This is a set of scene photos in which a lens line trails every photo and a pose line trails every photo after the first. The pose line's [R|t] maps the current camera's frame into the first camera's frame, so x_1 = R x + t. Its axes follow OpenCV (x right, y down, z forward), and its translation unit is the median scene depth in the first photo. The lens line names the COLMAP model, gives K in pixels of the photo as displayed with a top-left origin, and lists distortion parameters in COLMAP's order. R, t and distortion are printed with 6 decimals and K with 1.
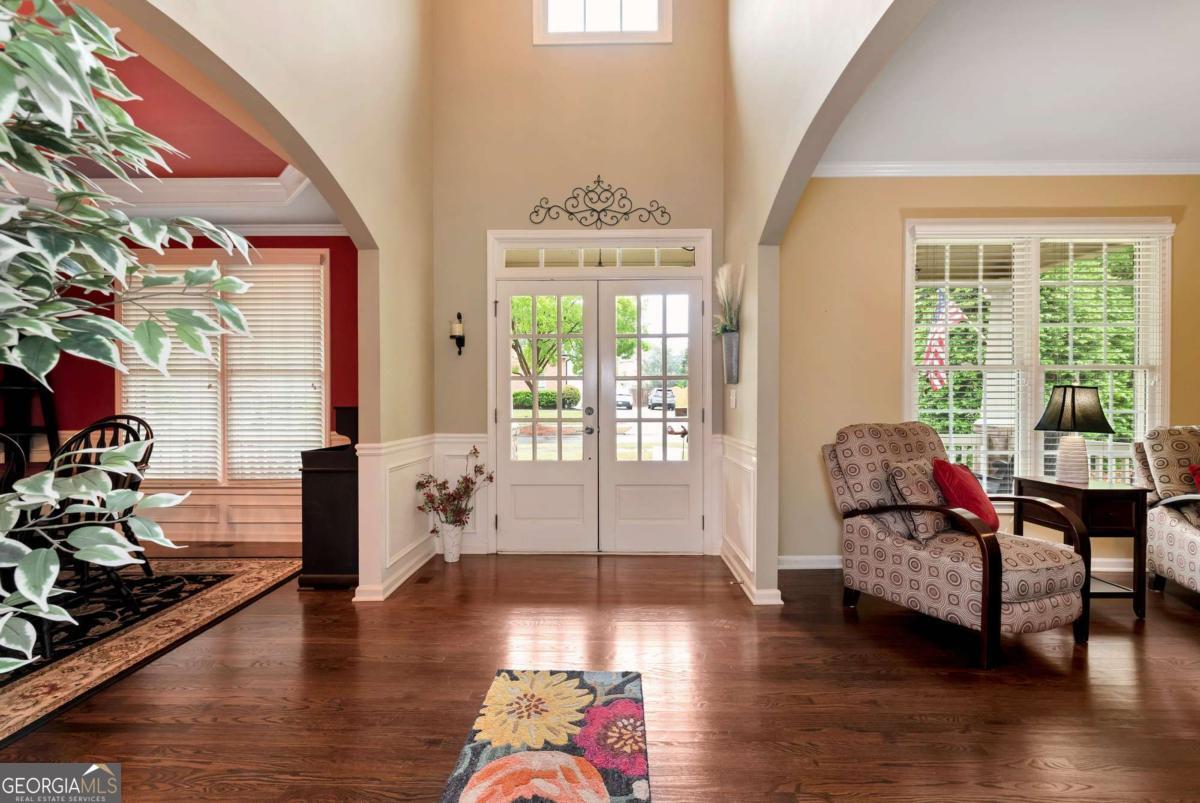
lens RADIAL K [[539.9, 0, 604.8], [0, 539.9, 404.4], [0, 0, 1]] dist [0.007570, -0.001825]
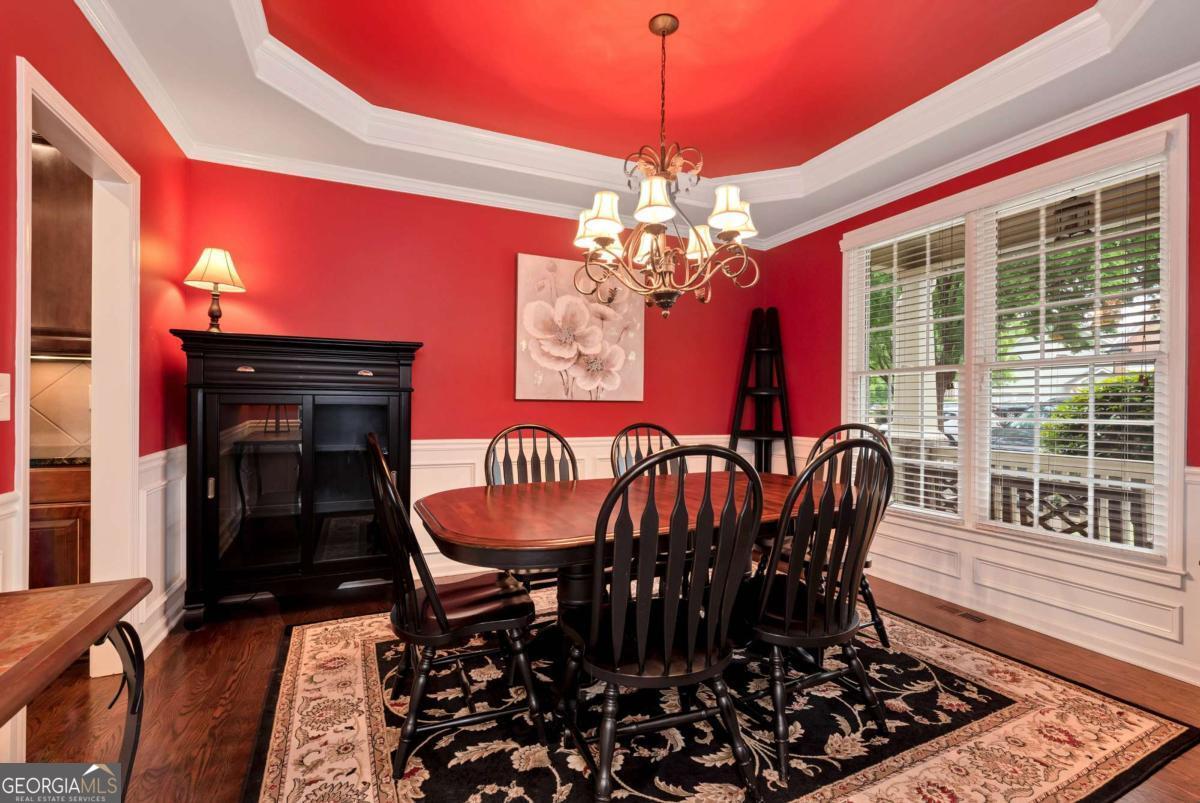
lens RADIAL K [[539.9, 0, 607.6], [0, 539.9, 405.0], [0, 0, 1]] dist [0.007570, -0.001825]
pose [[0.439835, 0.003055, -0.898074, -0.388102], [-0.013241, 0.999908, -0.003083, 0.000245], [0.897981, 0.013247, 0.439834, 0.376741]]
